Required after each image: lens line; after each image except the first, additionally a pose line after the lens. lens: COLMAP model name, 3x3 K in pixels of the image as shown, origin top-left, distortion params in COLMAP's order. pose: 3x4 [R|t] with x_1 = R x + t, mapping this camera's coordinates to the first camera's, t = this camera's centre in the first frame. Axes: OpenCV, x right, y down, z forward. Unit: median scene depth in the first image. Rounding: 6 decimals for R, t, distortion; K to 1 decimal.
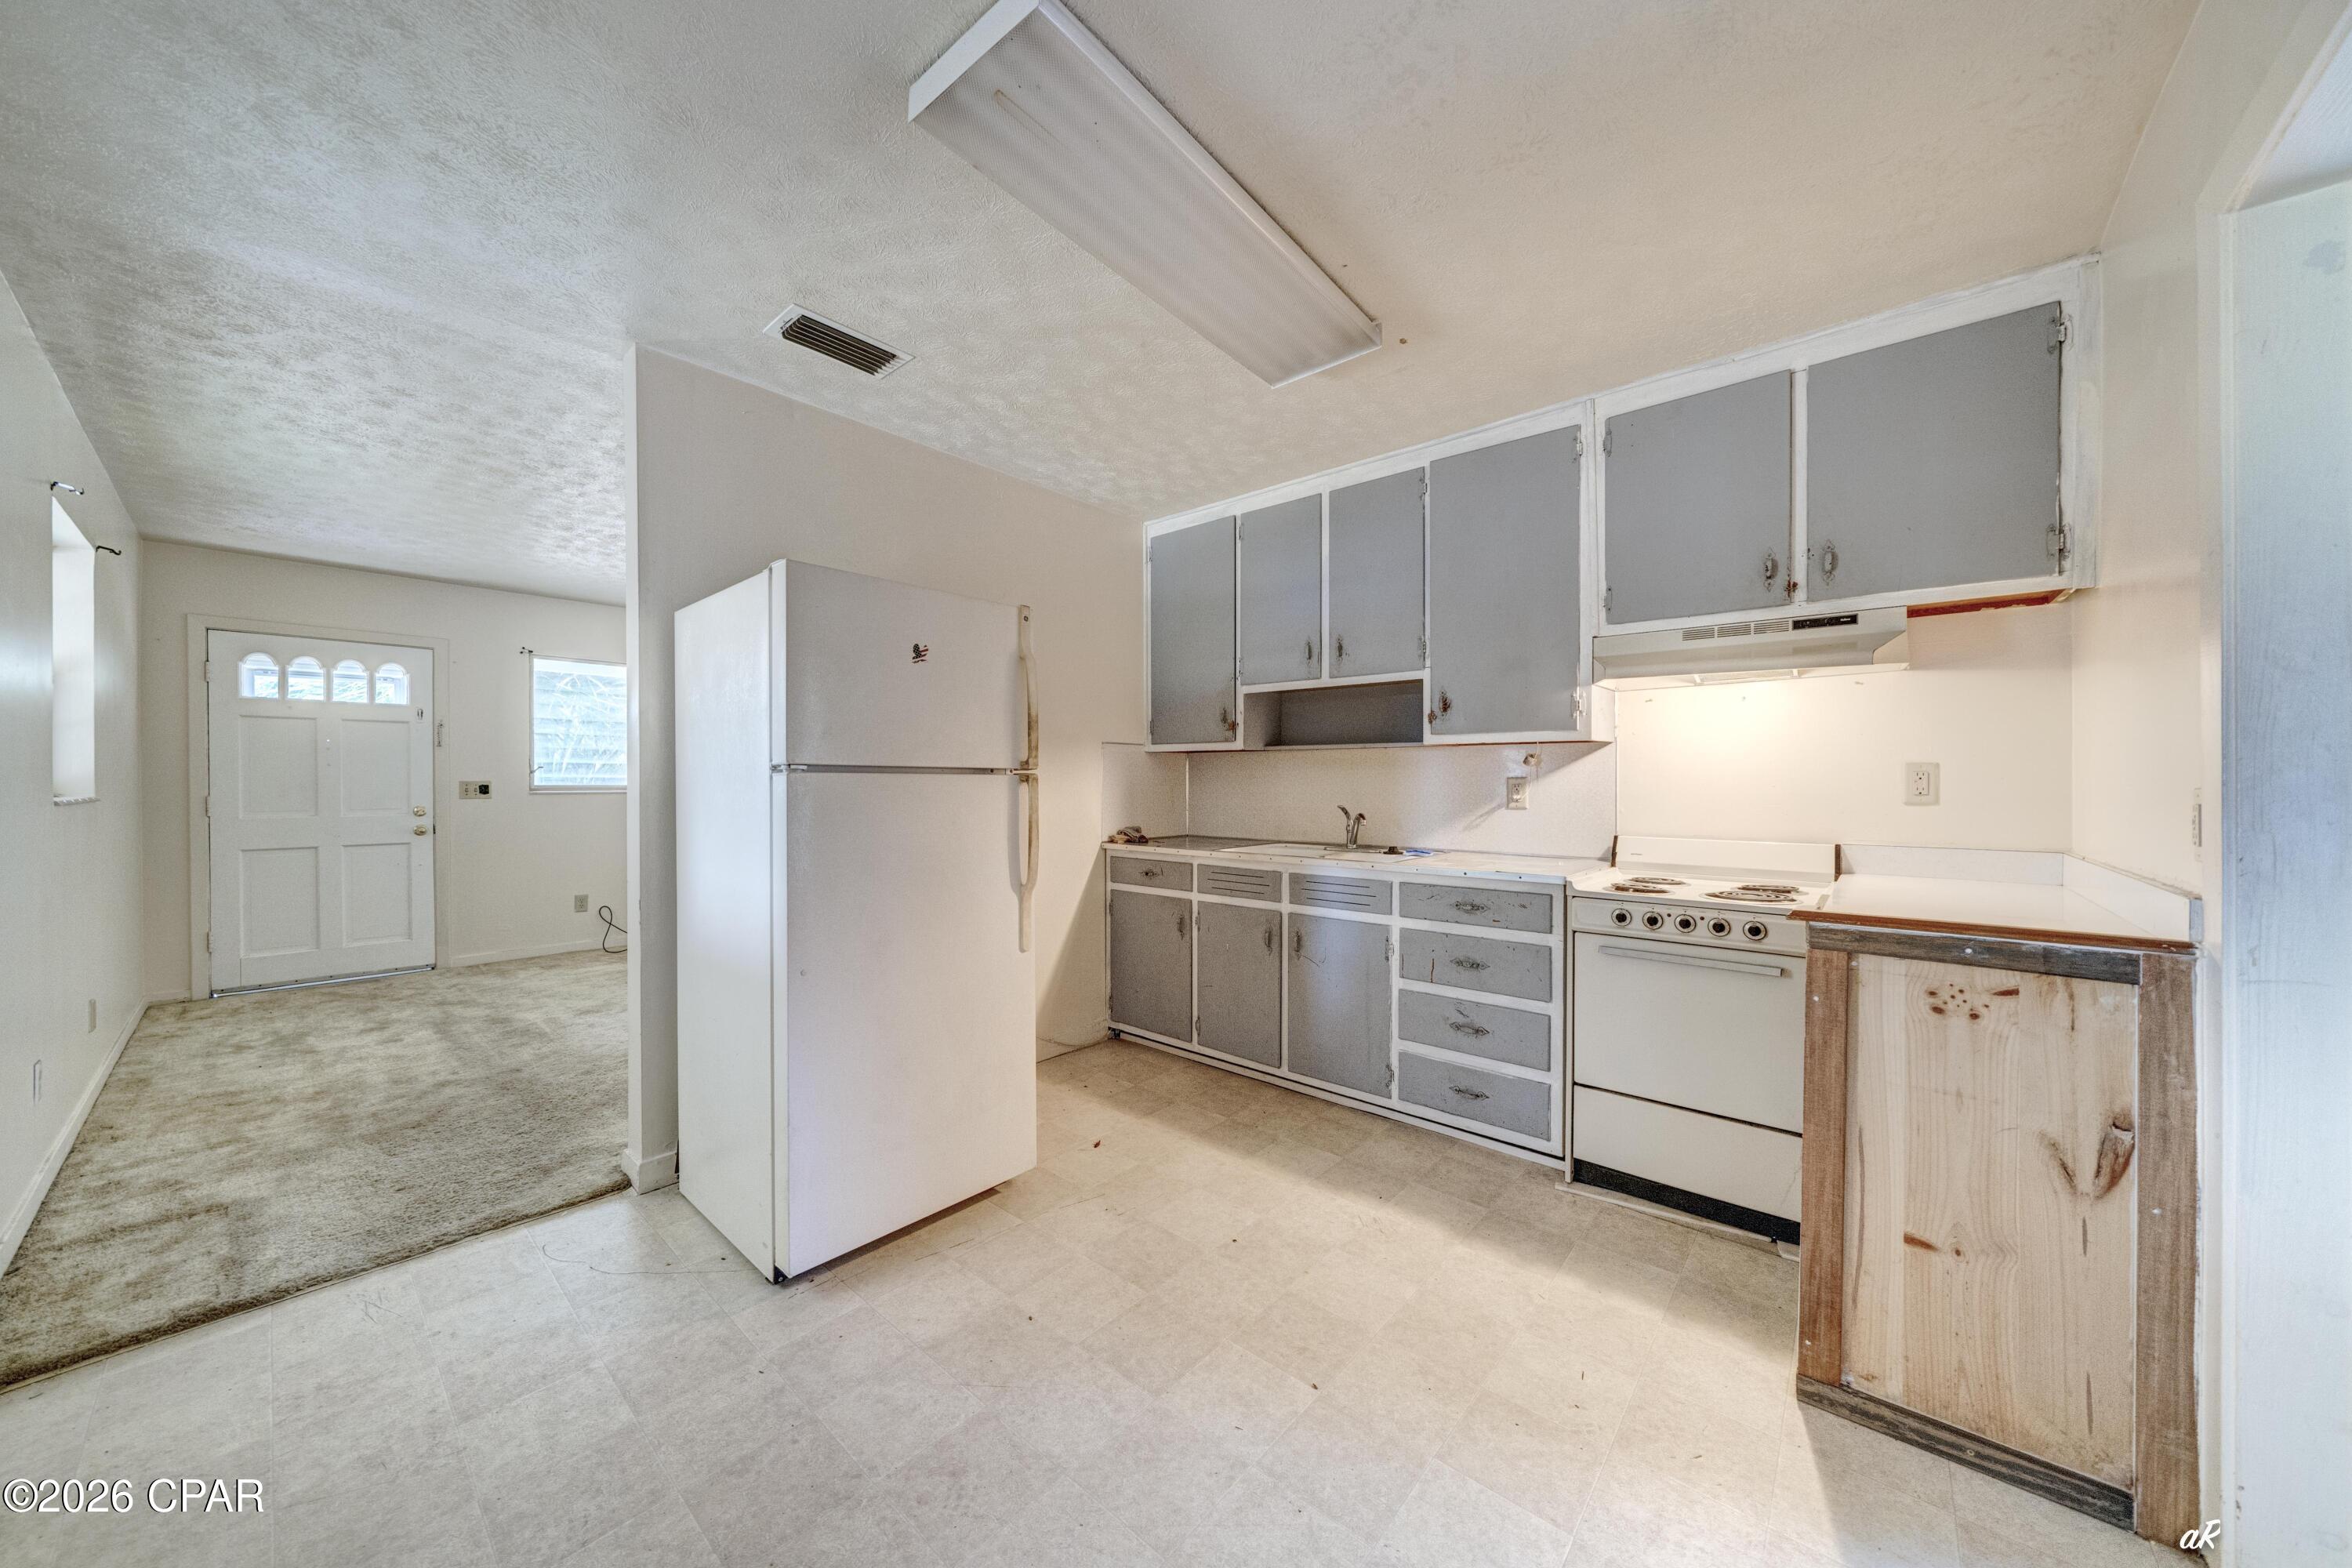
lens RADIAL K [[824.8, 0, 1163.4], [0, 824.8, 785.7], [0, 0, 1]] dist [-0.007341, -0.000121]
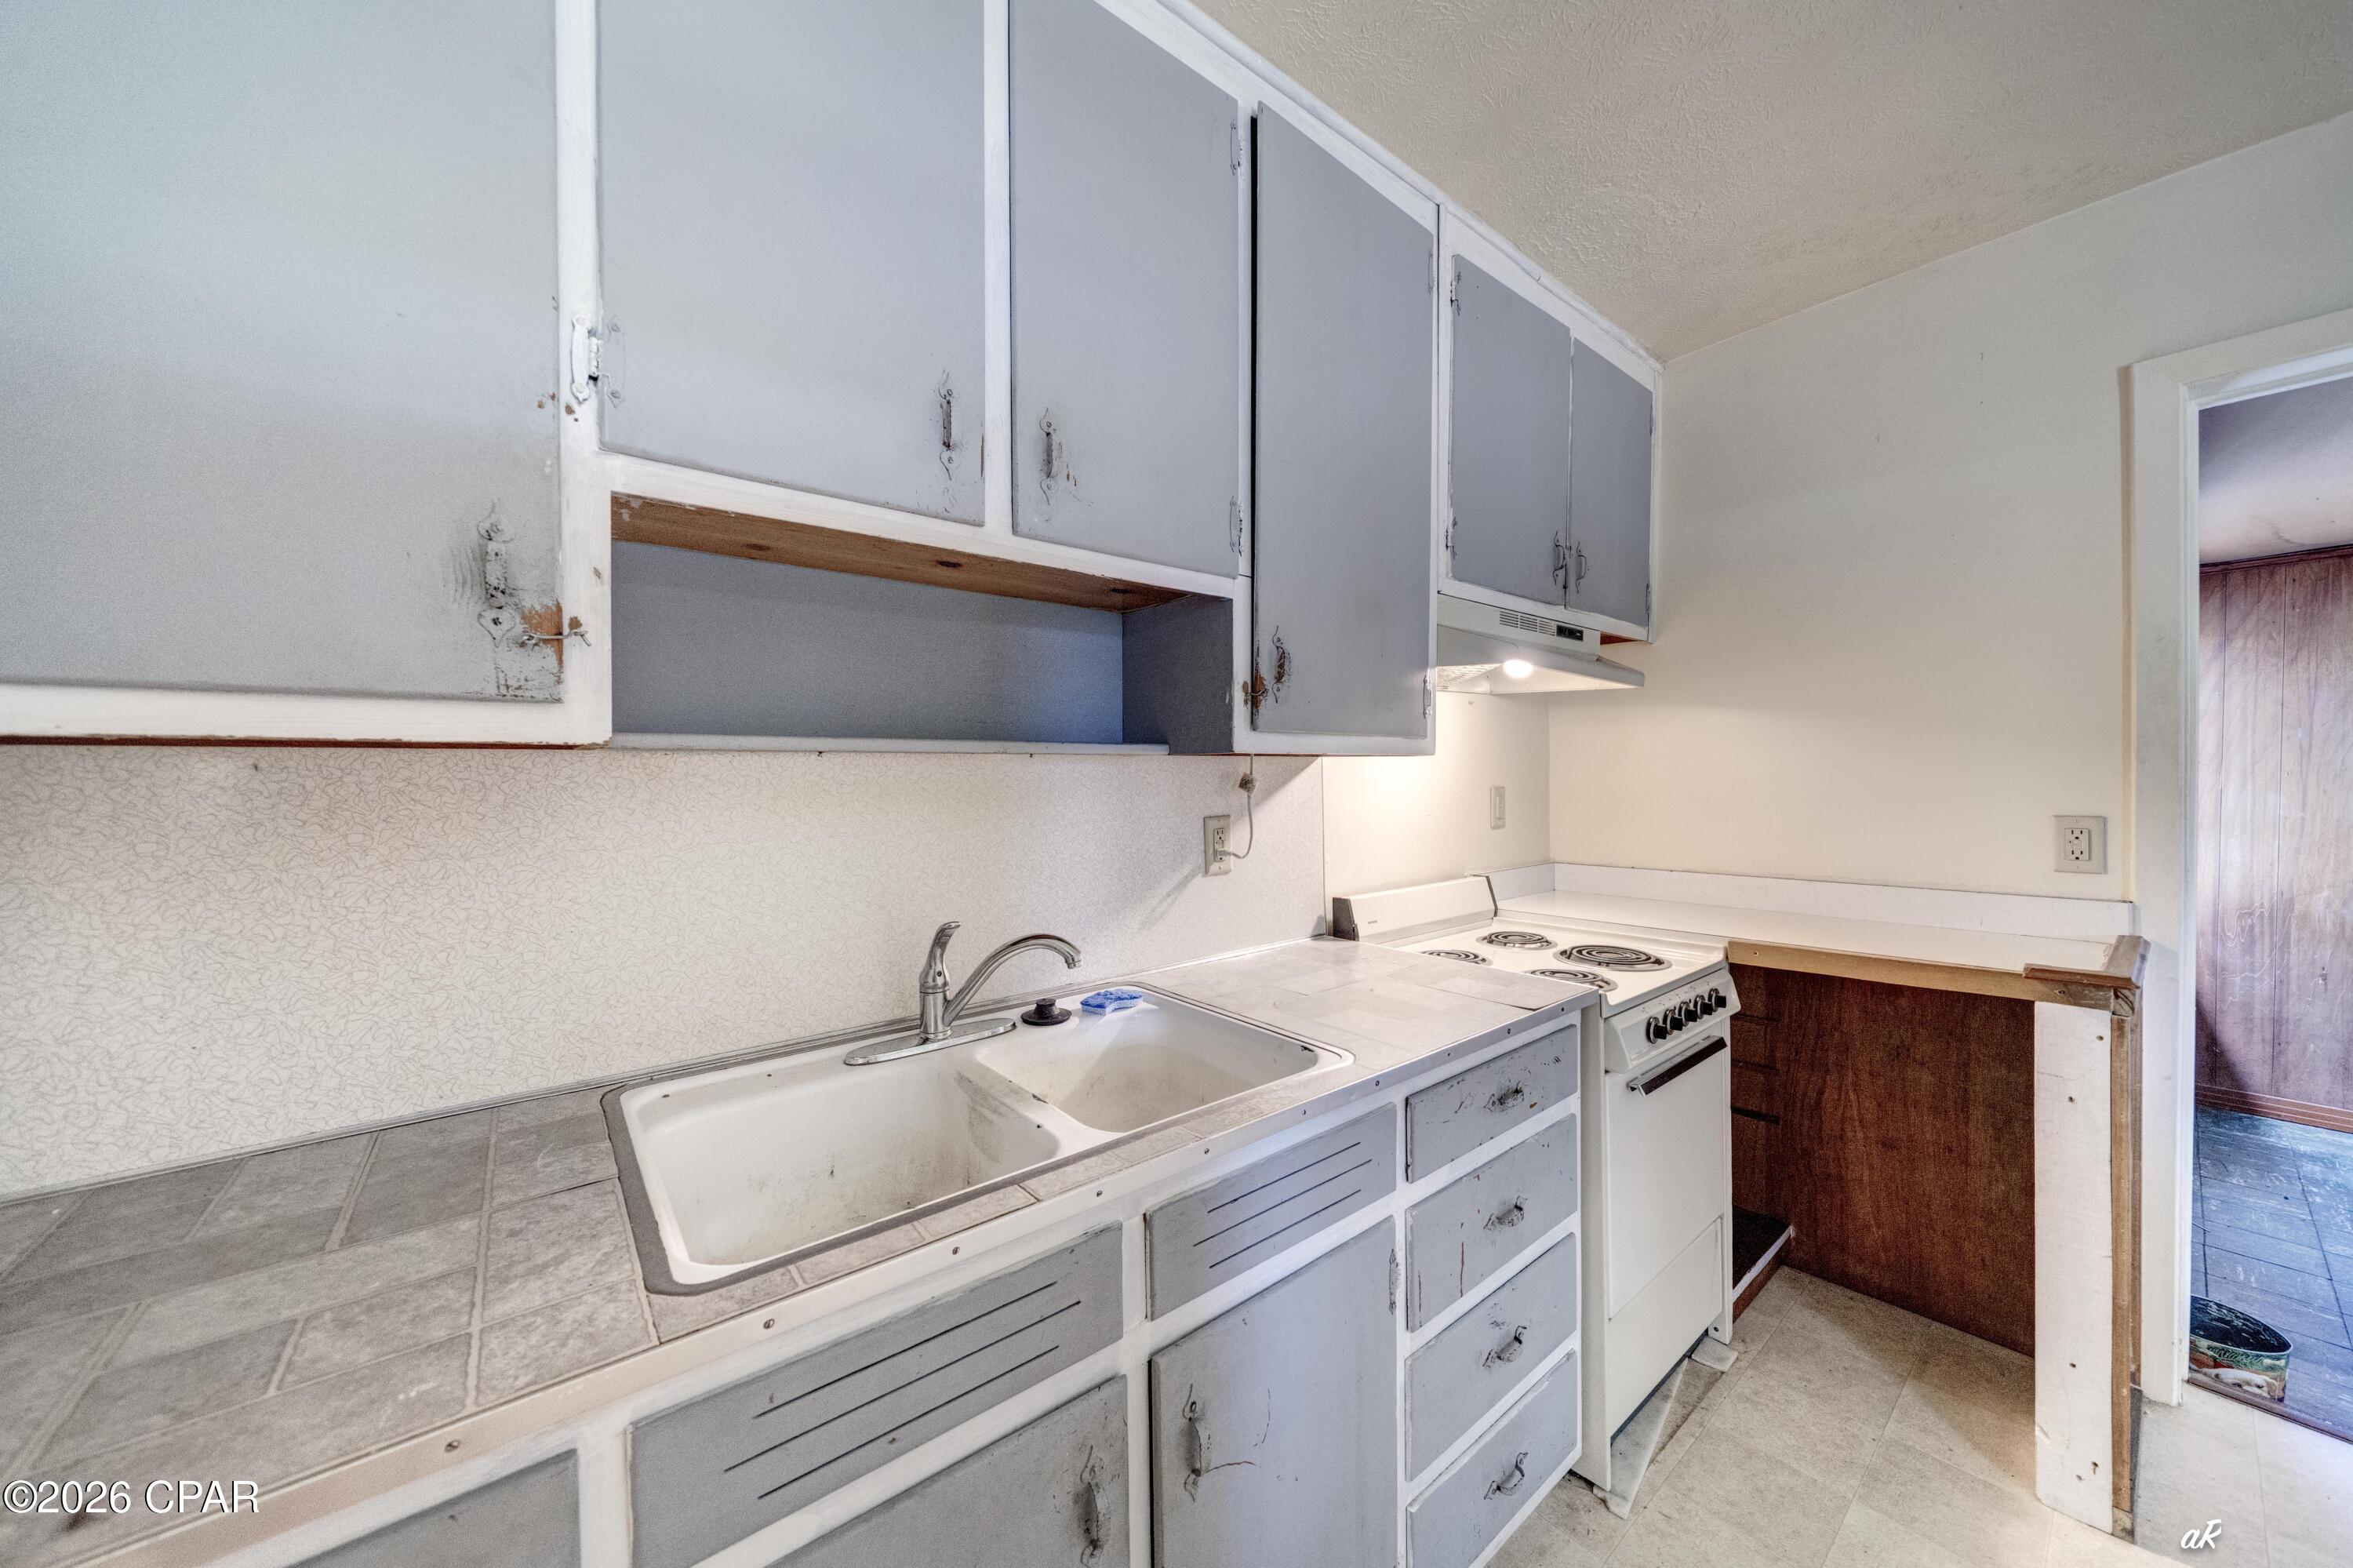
lens RADIAL K [[825.2, 0, 1163.9], [0, 825.2, 785.7], [0, 0, 1]] dist [-0.007341, -0.000121]
pose [[0.165722, -0.019924, 0.985971, -0.111505], [0.013038, 0.999753, 0.018011, -0.039904], [-0.986086, 0.009871, 0.165941, 0.936473]]
